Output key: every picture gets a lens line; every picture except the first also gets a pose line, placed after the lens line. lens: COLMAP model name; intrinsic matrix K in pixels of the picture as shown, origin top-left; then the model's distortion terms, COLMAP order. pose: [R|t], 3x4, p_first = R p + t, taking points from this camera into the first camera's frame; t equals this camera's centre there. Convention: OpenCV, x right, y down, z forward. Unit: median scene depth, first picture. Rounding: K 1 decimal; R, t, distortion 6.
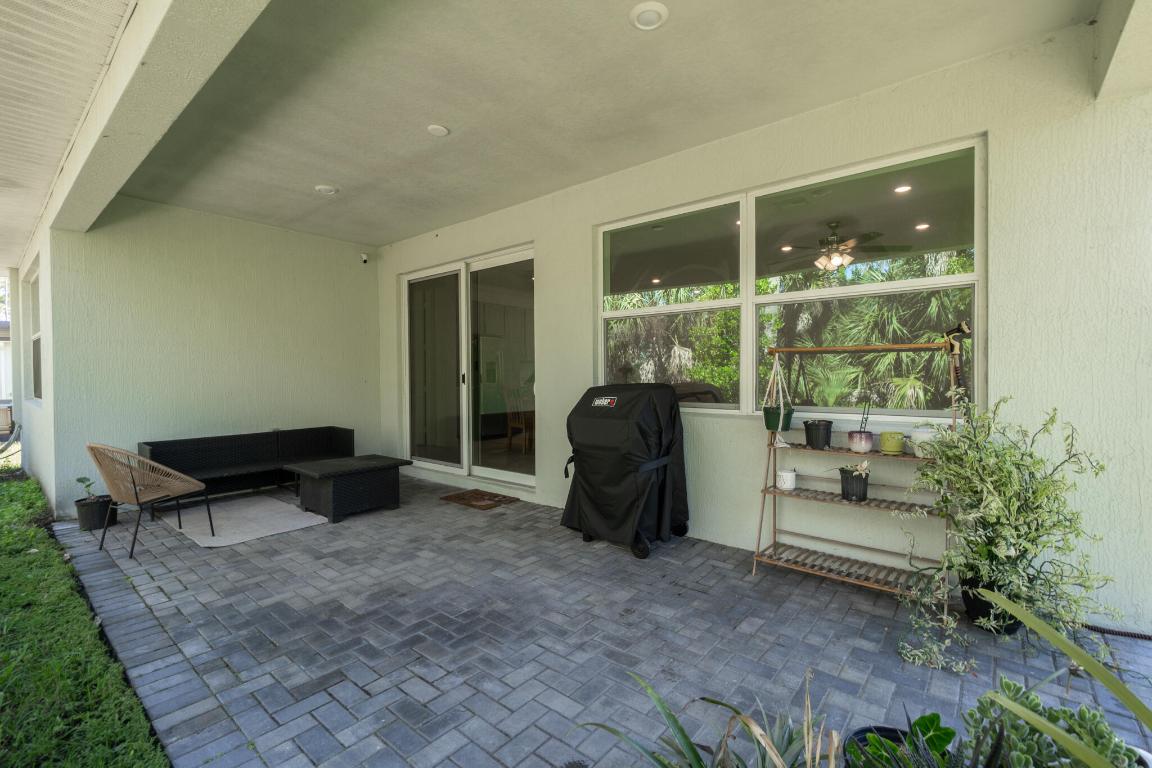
lens RADIAL K [[501.4, 0, 576.0], [0, 501.4, 384.0], [0, 0, 1]] dist [-0.001419, -0.000114]
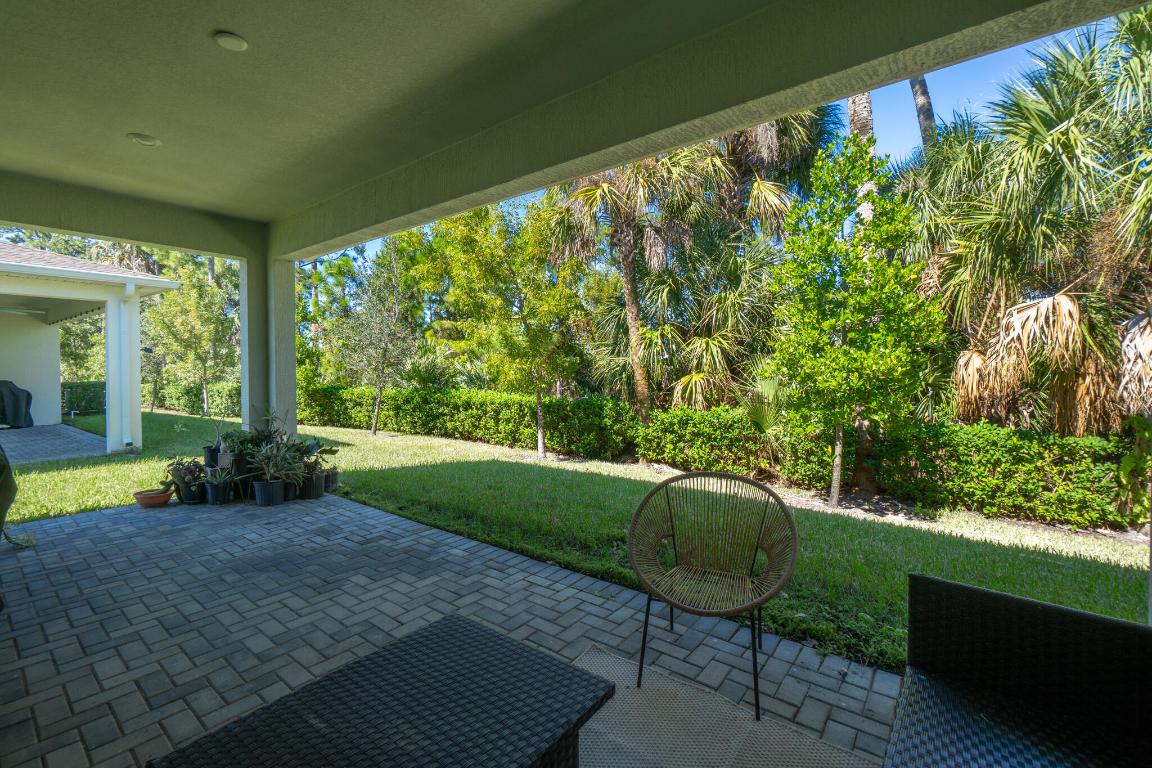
lens RADIAL K [[493.1, 0, 565.8], [0, 493.1, 378.4], [0, 0, 1]] dist [-0.003180, 0.000425]
pose [[-0.999690, 0.007971, -0.023602, -0.698328], [0.007150, 0.999374, 0.034659, -0.043987], [0.023863, 0.034479, -0.999120, 1.652685]]
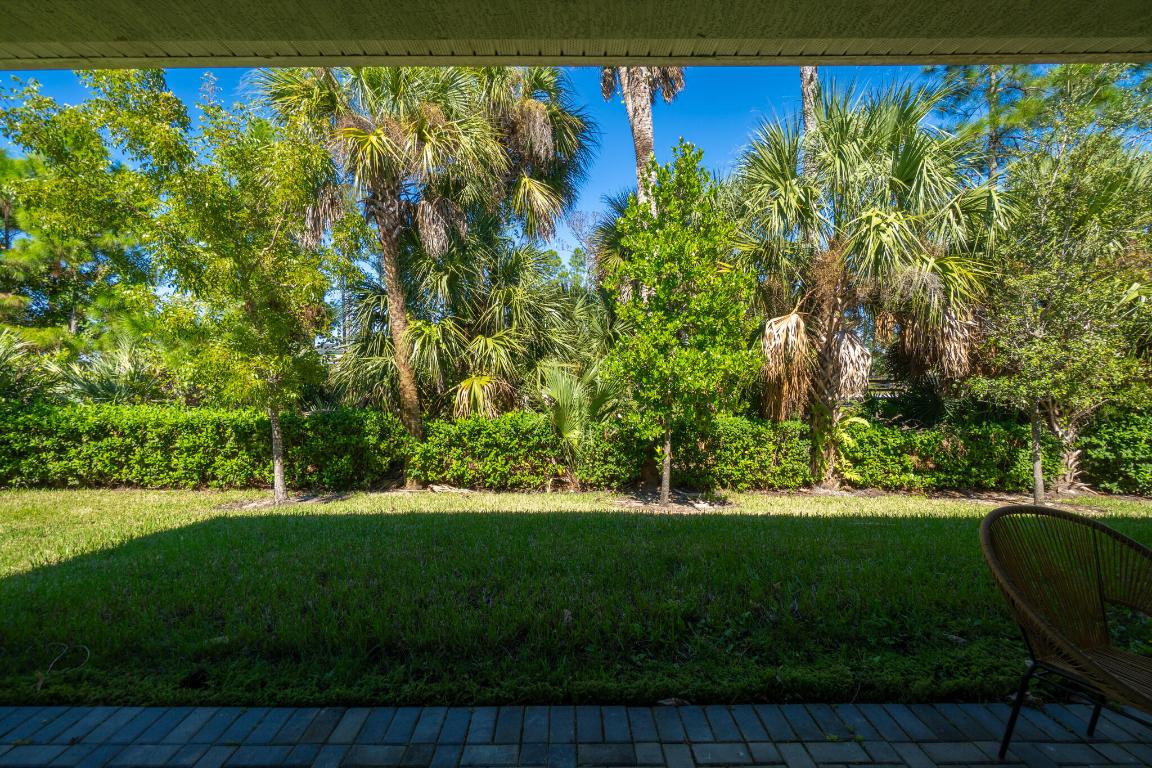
lens RADIAL K [[493.1, 0, 565.8], [0, 493.1, 378.4], [0, 0, 1]] dist [-0.003180, 0.000425]
pose [[-0.770245, 0.016108, -0.637545, -0.260976], [-0.001708, 0.999625, 0.027320, -0.028534], [0.637746, 0.022132, -0.769929, 1.055964]]
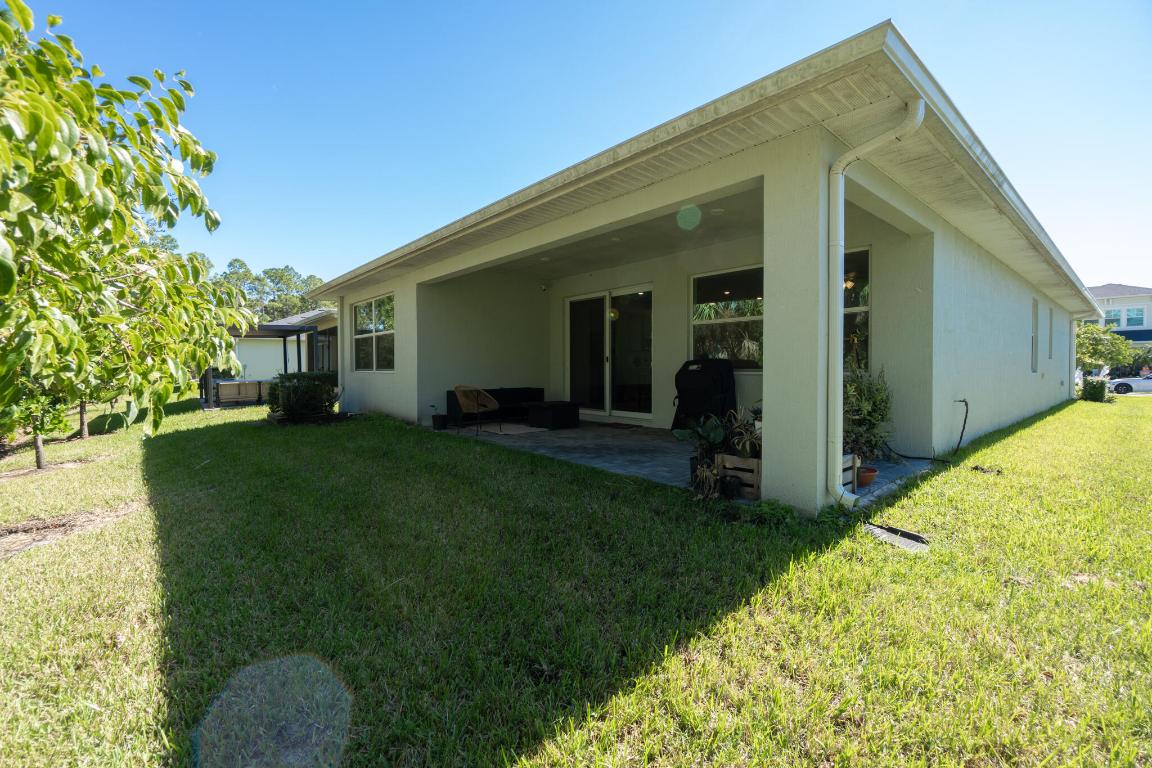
lens RADIAL K [[493.1, 0, 565.8], [0, 493.1, 378.4], [0, 0, 1]] dist [-0.003180, 0.000425]
pose [[0.985451, 0.008160, -0.169762, -0.119304], [-0.007917, 0.999966, 0.002107, 0.081290], [0.169774, -0.000732, 0.985483, -1.069630]]
